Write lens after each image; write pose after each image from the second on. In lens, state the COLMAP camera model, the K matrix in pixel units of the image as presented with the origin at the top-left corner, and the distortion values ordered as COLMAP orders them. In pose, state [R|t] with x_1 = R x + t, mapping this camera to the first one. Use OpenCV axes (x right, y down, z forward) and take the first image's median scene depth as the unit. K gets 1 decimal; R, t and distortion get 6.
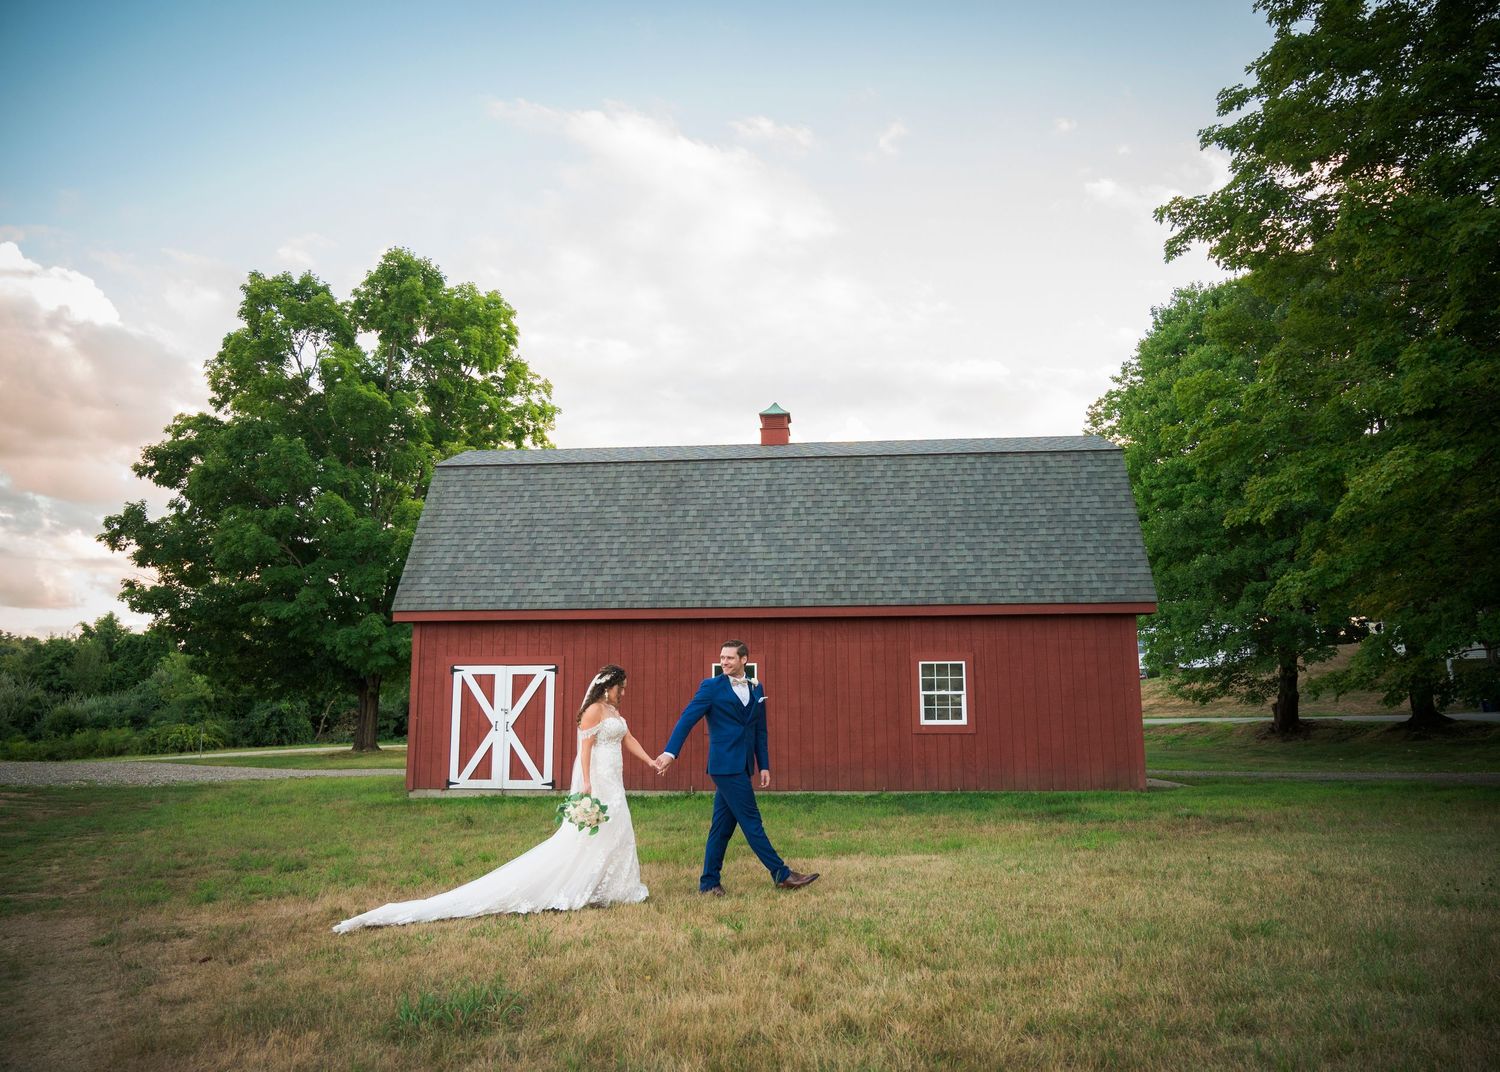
lens RADIAL K [[1068.0, 0, 750.0], [0, 1068.0, 536.0], [0, 0, 1]] dist [-0.004286, -0.000121]
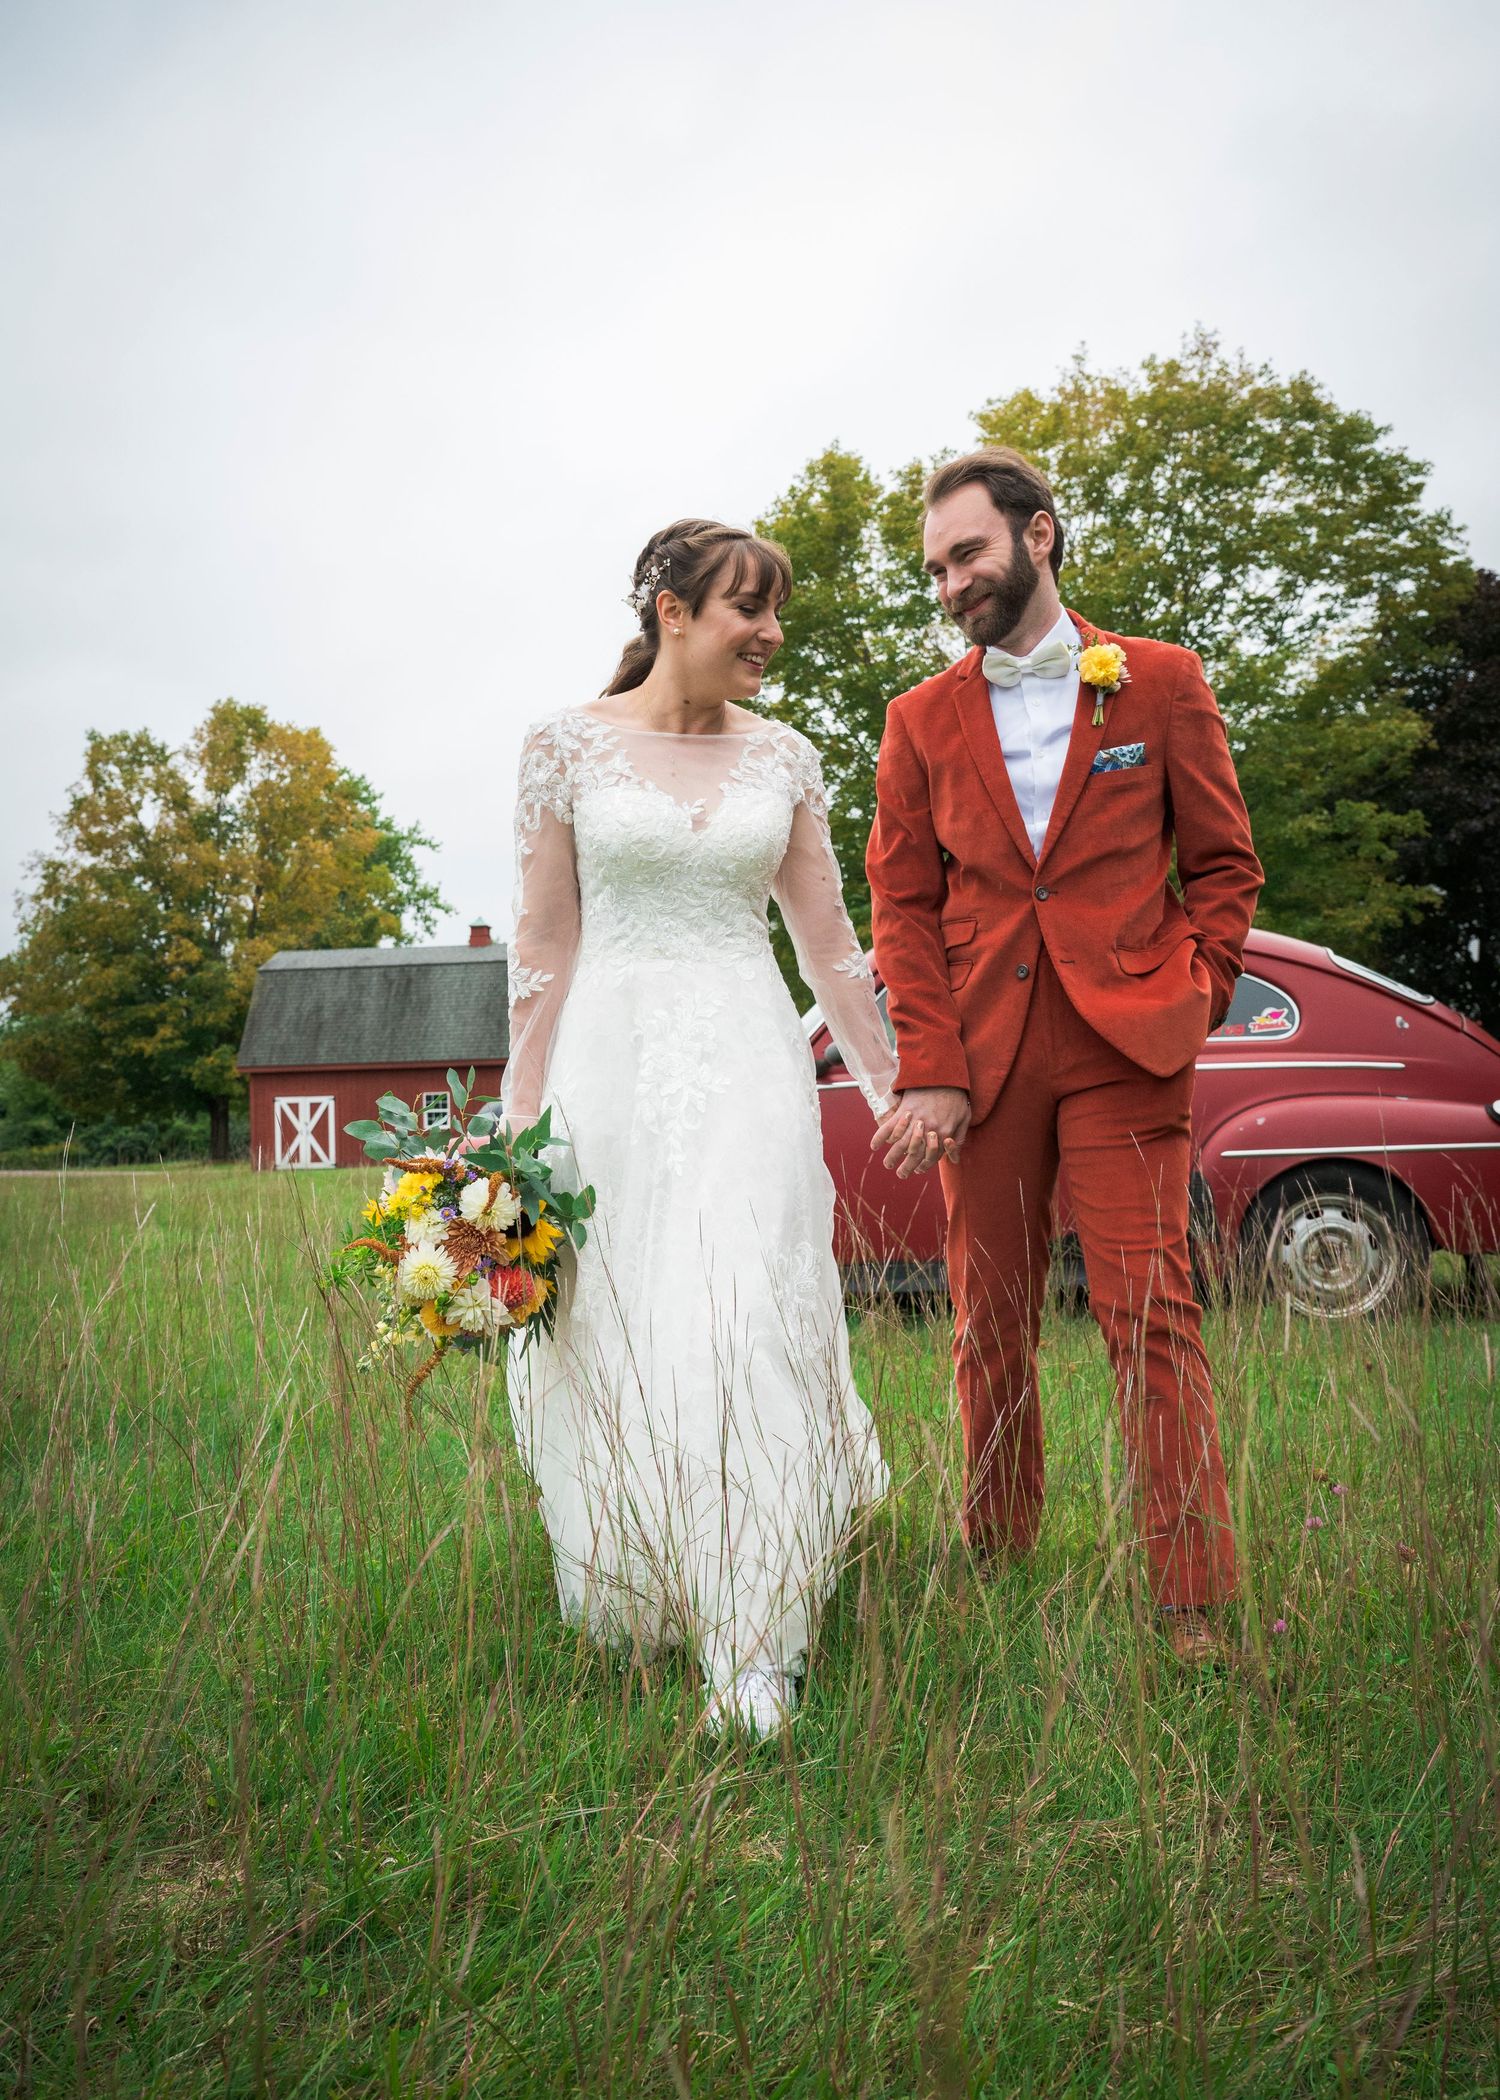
lens RADIAL K [[1495.2, 0, 750.0], [0, 1495.2, 1050.0], [0, 0, 1]] dist [-0.004286, -0.000121]
pose [[0.999697, -0.024258, 0.004080, 0.463281], [0.023571, 0.992102, 0.123202, -0.225868], [-0.007036, -0.123069, 0.992373, -1.331958]]
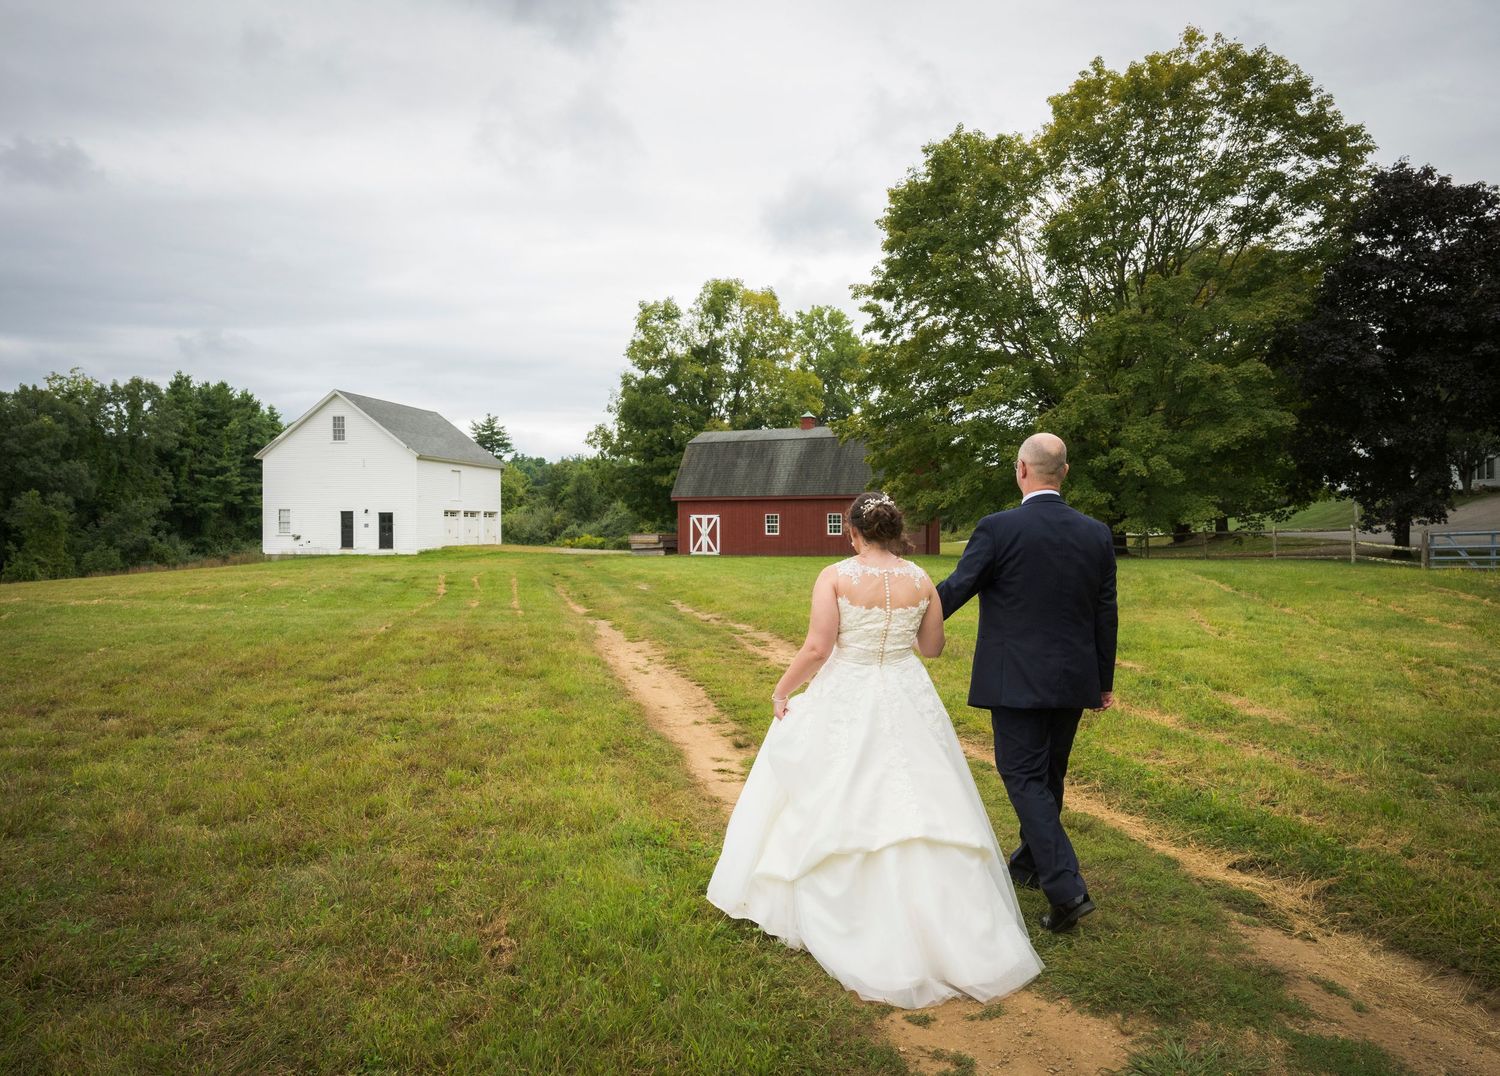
lens RADIAL K [[1068.0, 0, 750.0], [0, 1068.0, 538.0], [0, 0, 1]] dist [-0.004286, -0.000121]
pose [[0.921528, 0.010474, -0.388170, 1.059084], [0.056834, 0.985233, 0.161510, -0.294672], [0.384129, -0.170897, 0.907325, -1.702291]]
